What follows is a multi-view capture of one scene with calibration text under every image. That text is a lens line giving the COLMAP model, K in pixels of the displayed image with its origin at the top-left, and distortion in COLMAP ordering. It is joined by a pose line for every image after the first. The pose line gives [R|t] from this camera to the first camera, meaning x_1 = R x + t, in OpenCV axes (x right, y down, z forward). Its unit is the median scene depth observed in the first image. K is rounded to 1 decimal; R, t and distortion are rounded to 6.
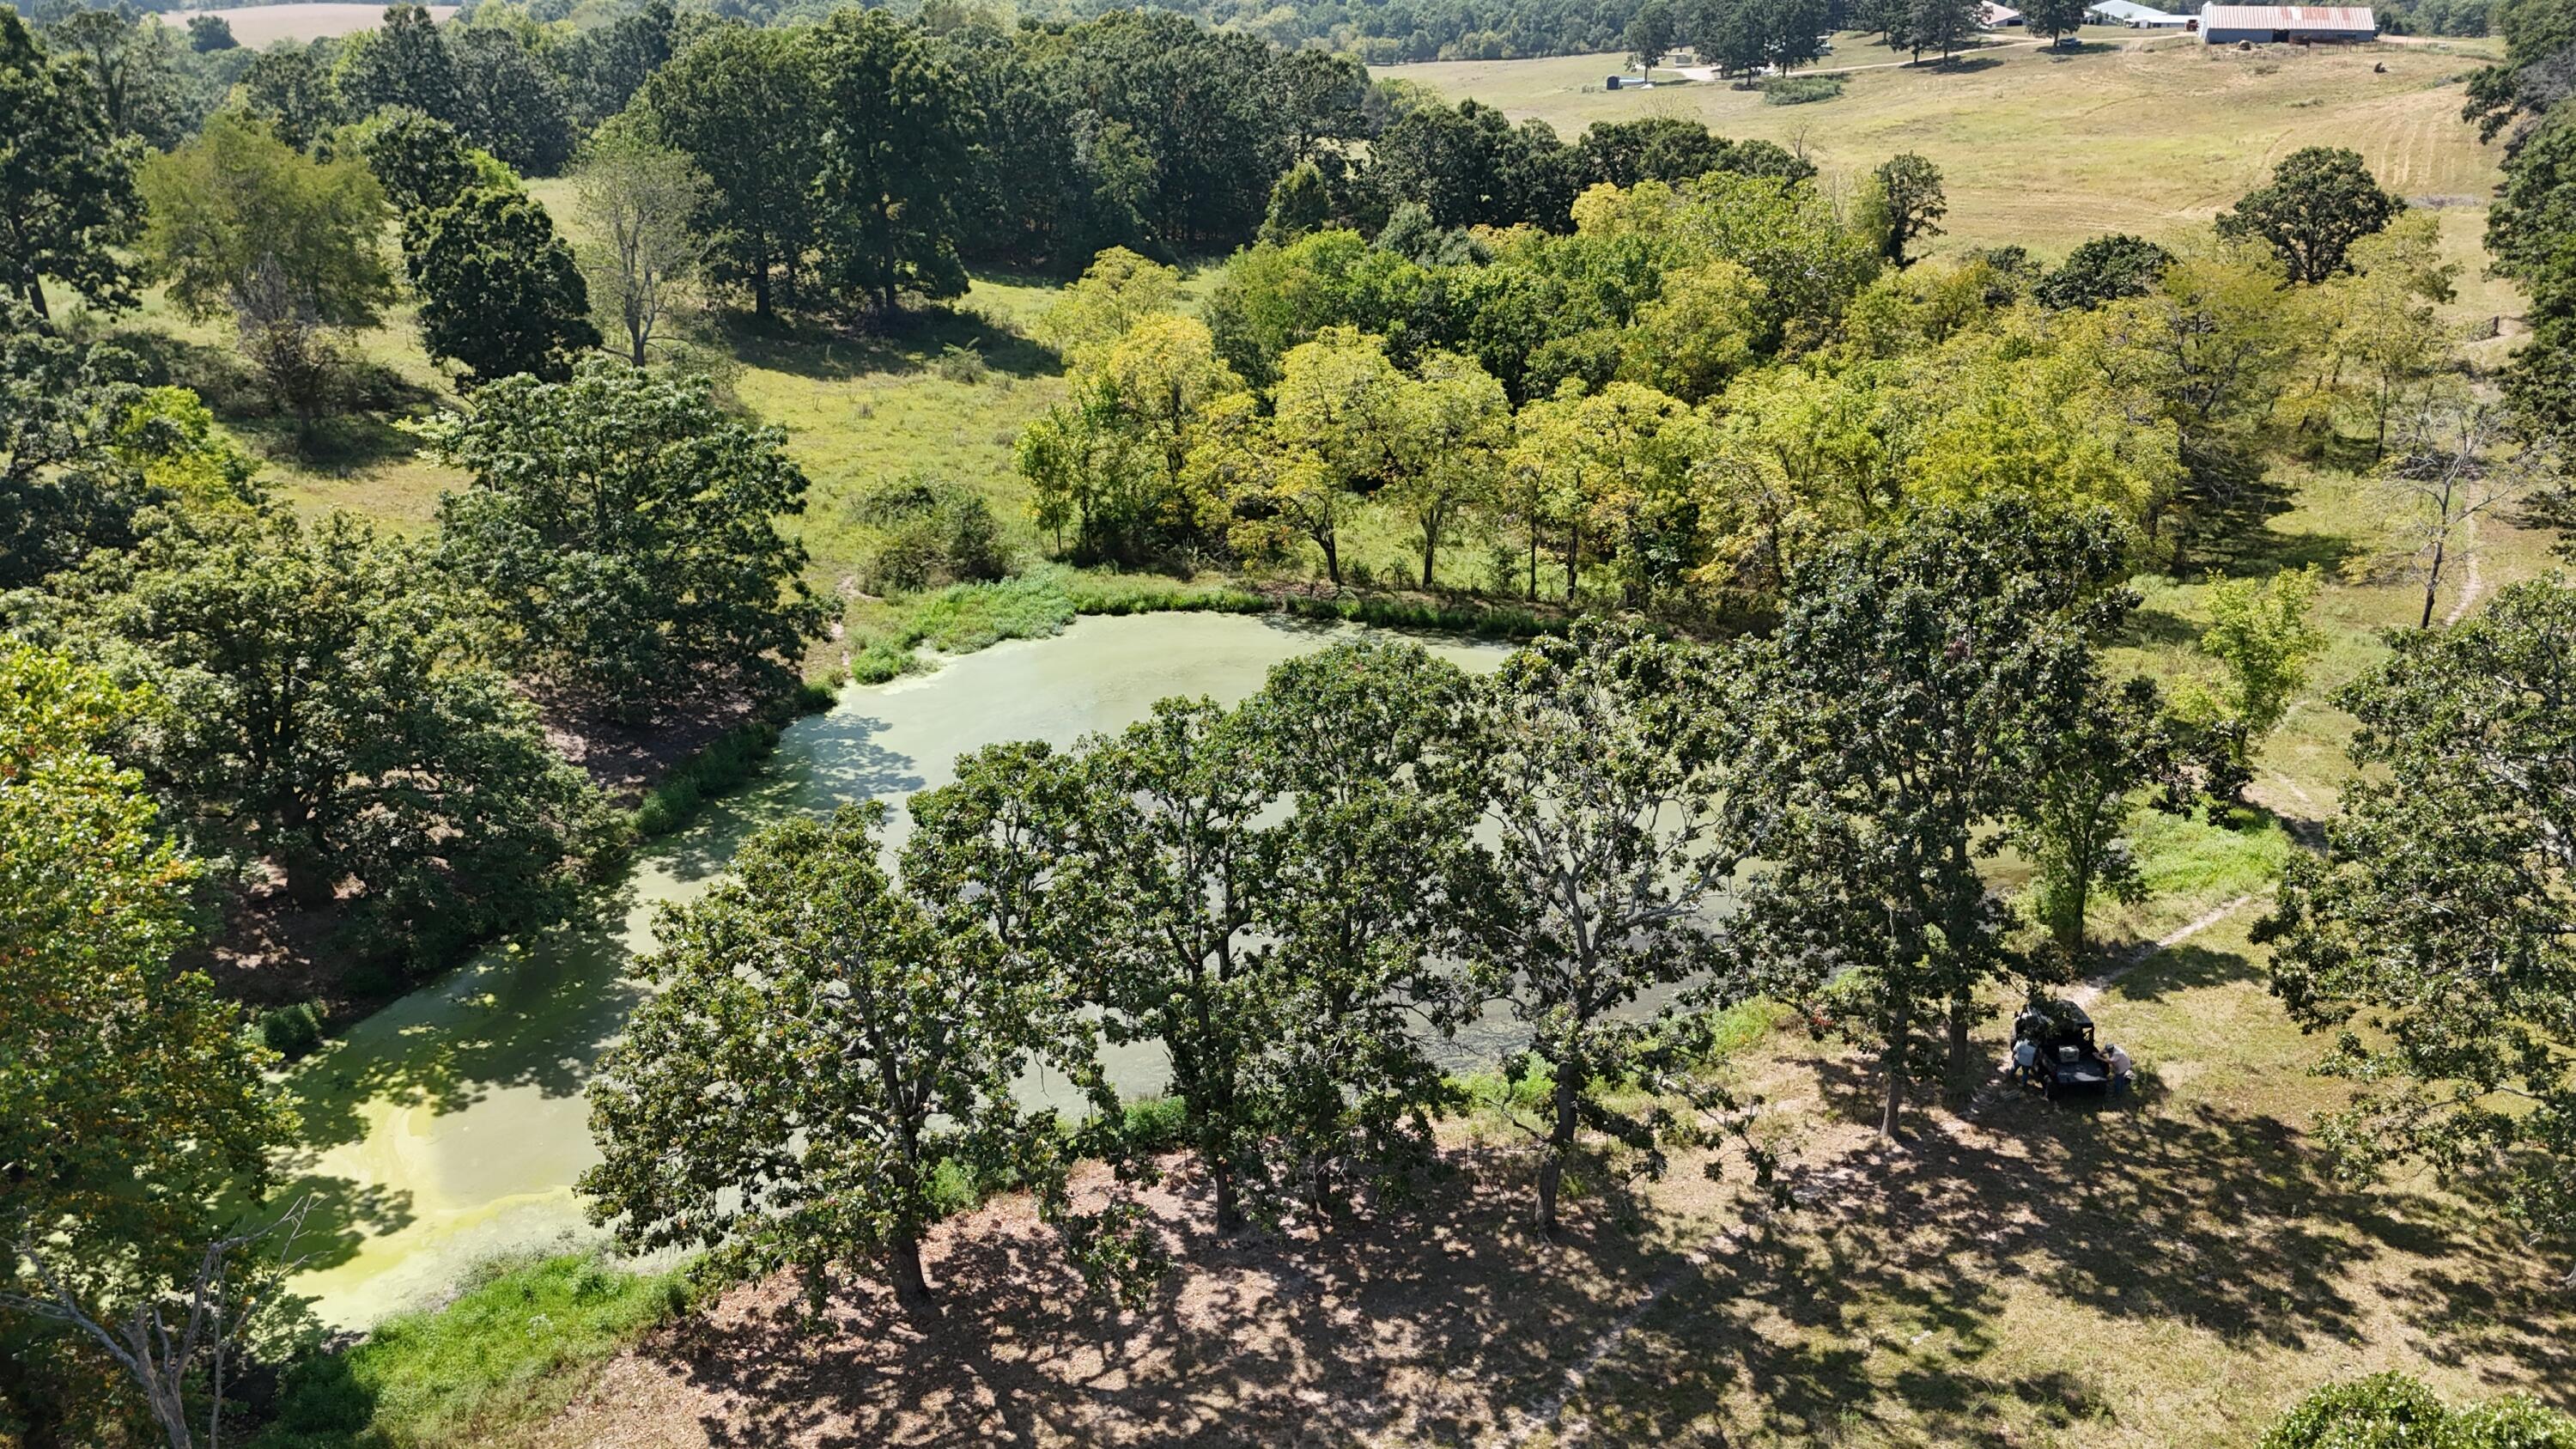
lens RADIAL K [[1907.3, 0, 1301.5], [0, 1907.3, 743.9], [0, 0, 1]] dist [0.088202, -0.092147]
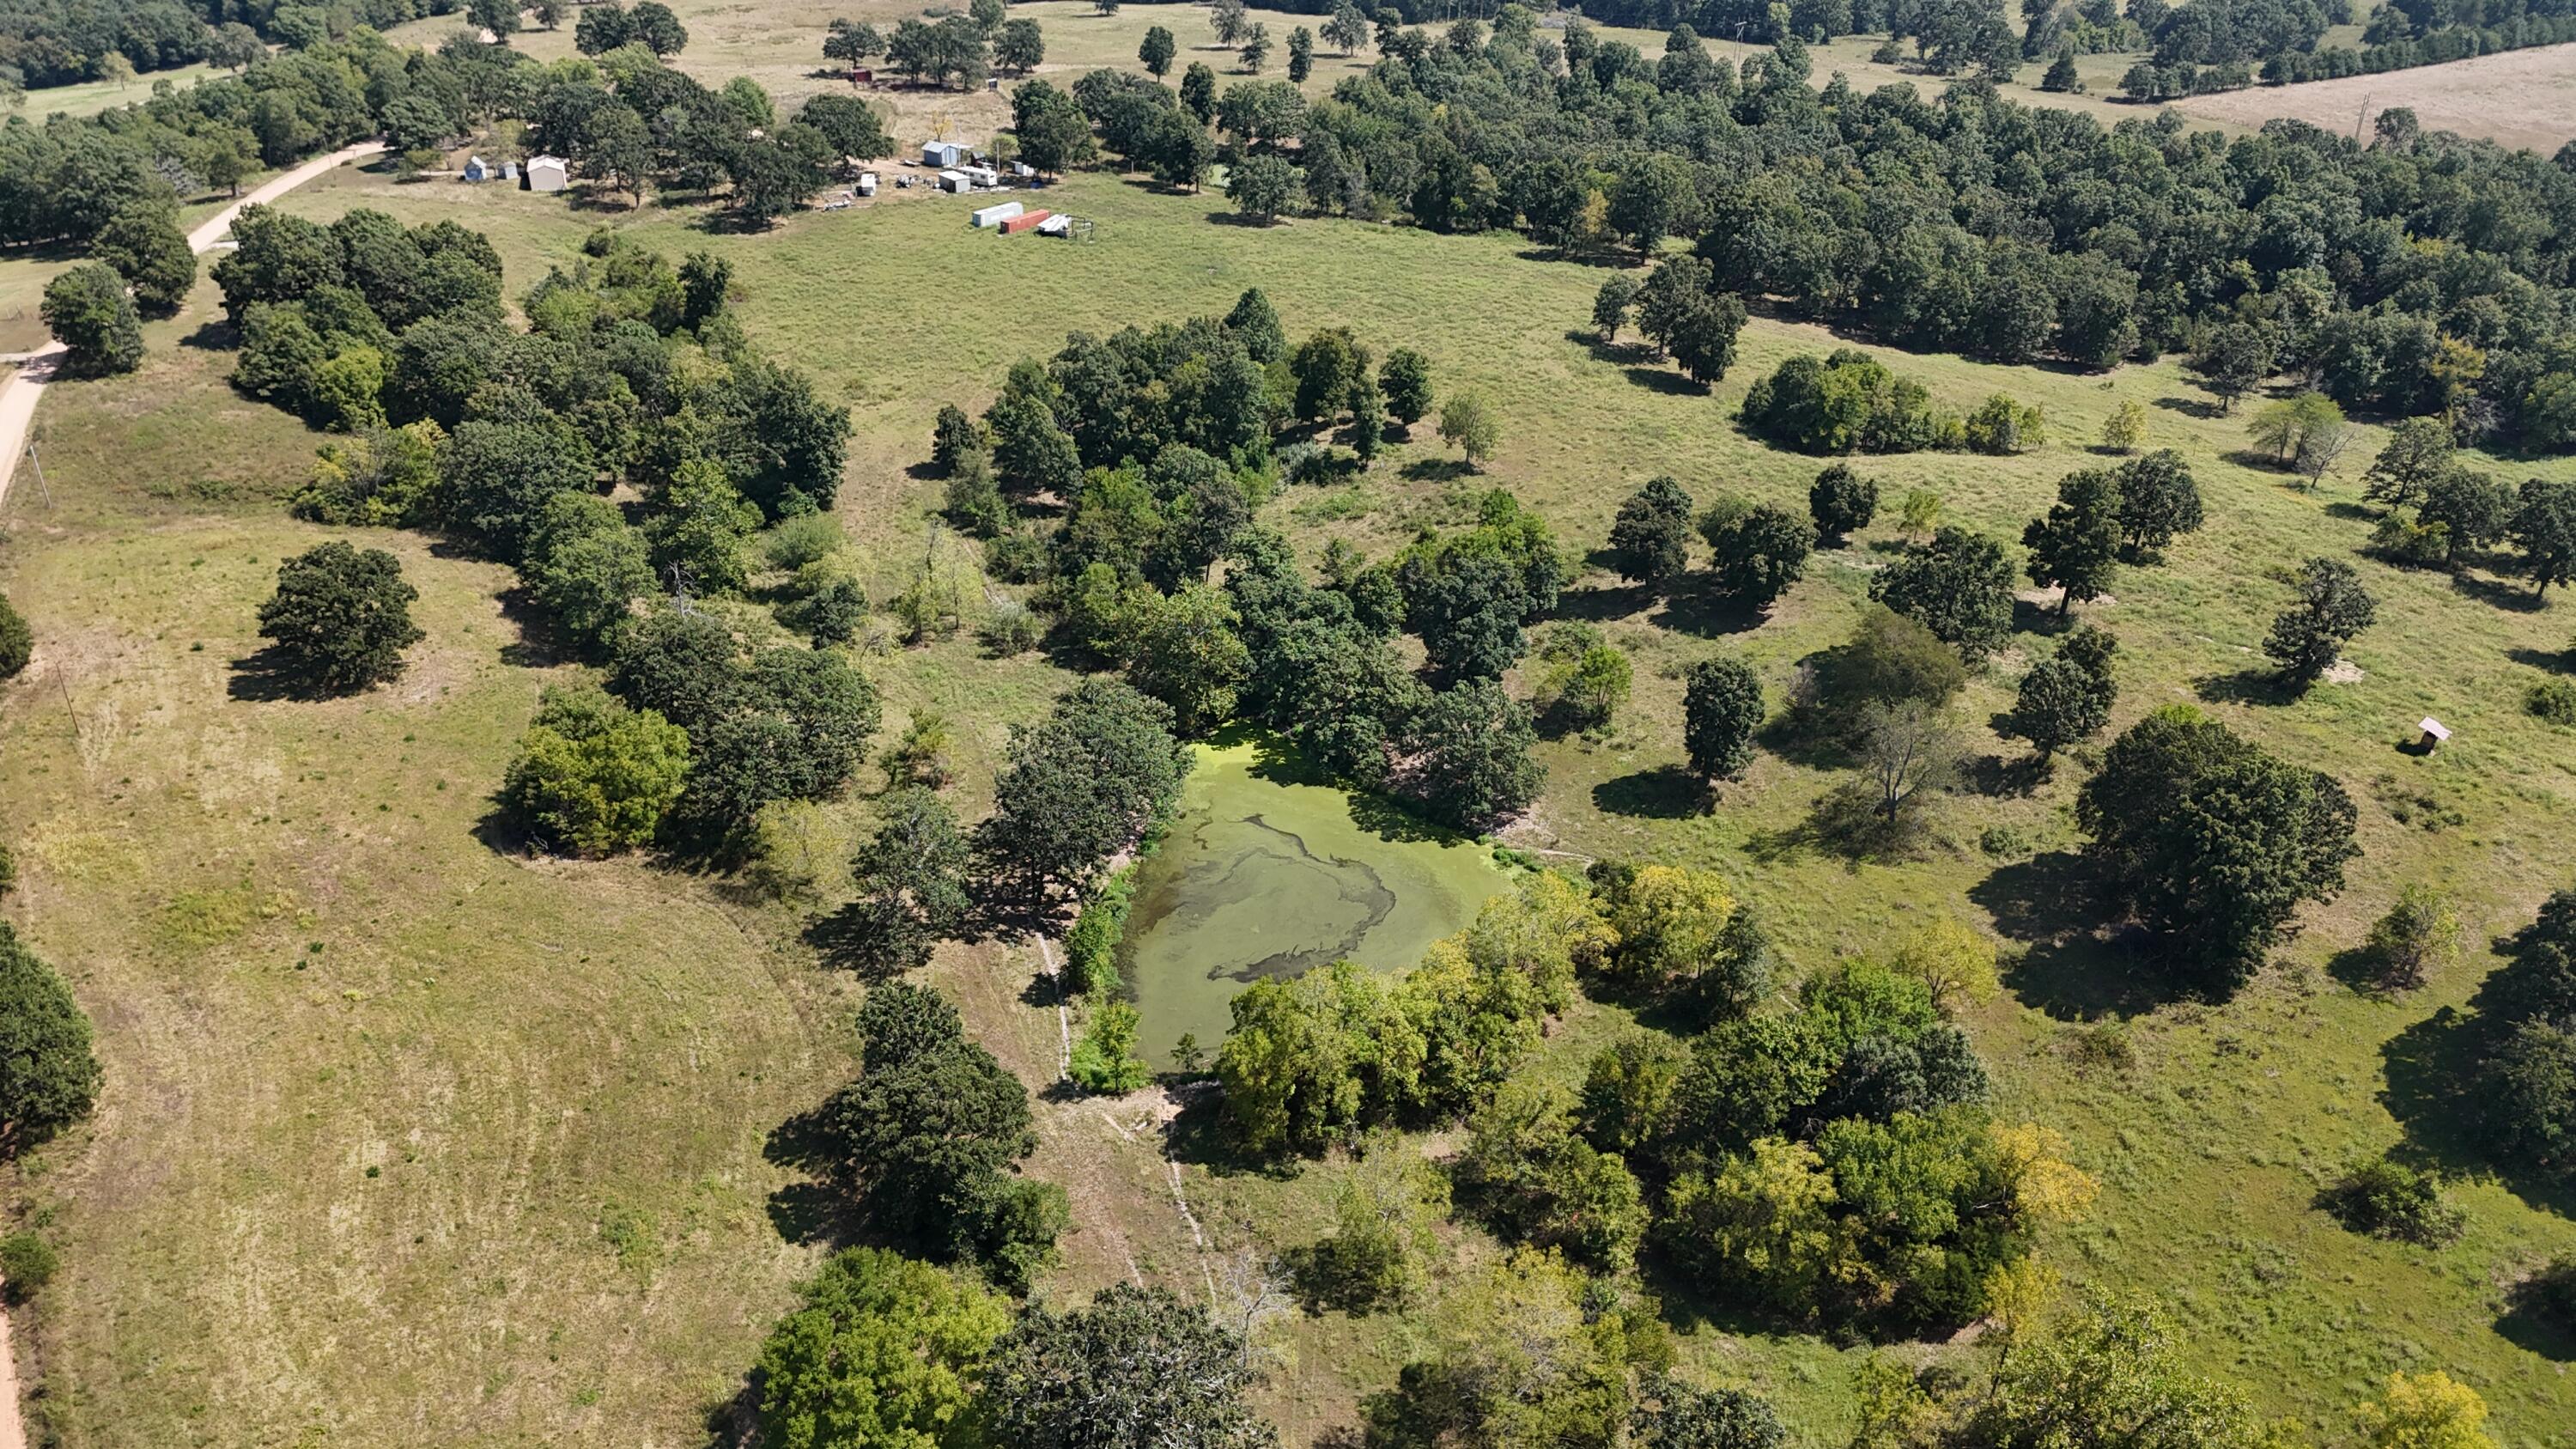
lens RADIAL K [[1907.3, 0, 1289.0], [0, 1907.3, 726.0], [0, 0, 1]] dist [0.088202, -0.092147]
pose [[-0.500762, 0.396201, -0.769586, 1.133120], [-0.354055, 0.717558, 0.599796, -1.004790], [0.789863, 0.572830, -0.219049, 0.828279]]
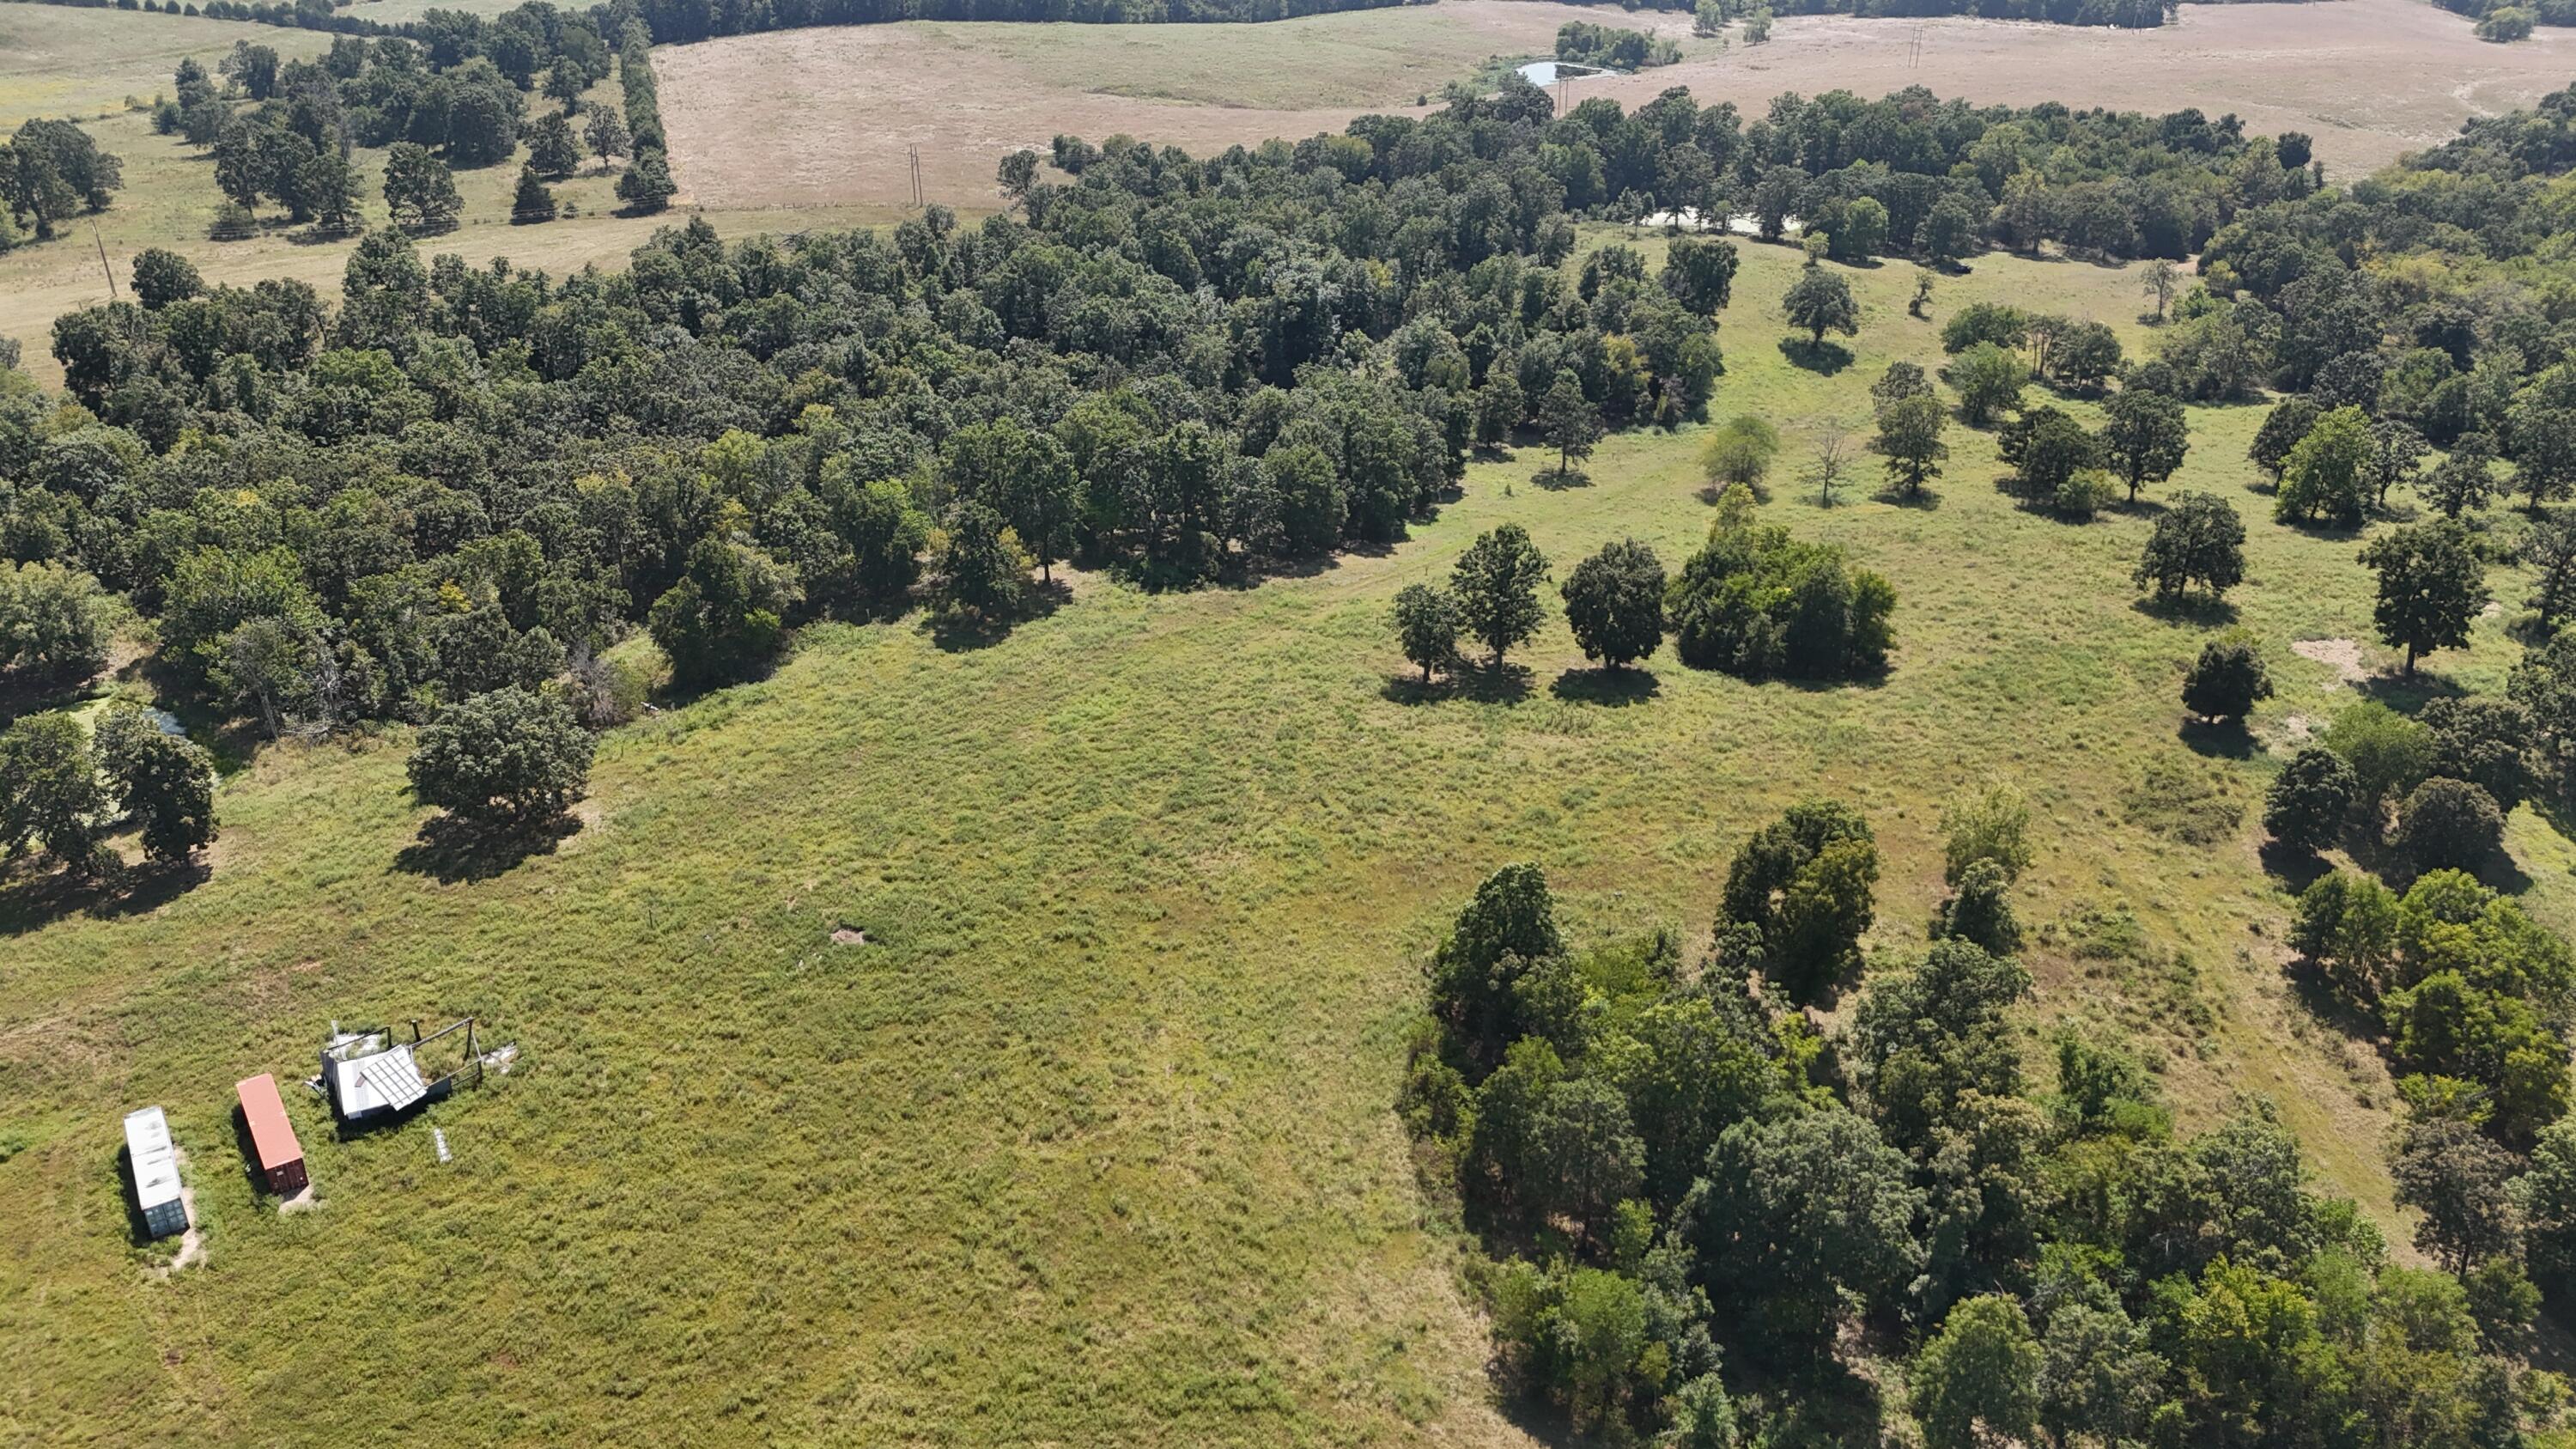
lens RADIAL K [[1907.3, 0, 1302.5], [0, 1907.3, 726.7], [0, 0, 1]] dist [0.088202, -0.092147]
pose [[0.677640, 0.331892, -0.656240, -0.247805], [-0.286509, 0.941006, 0.180059, -0.201229], [0.677286, 0.066004, 0.732753, -1.036055]]
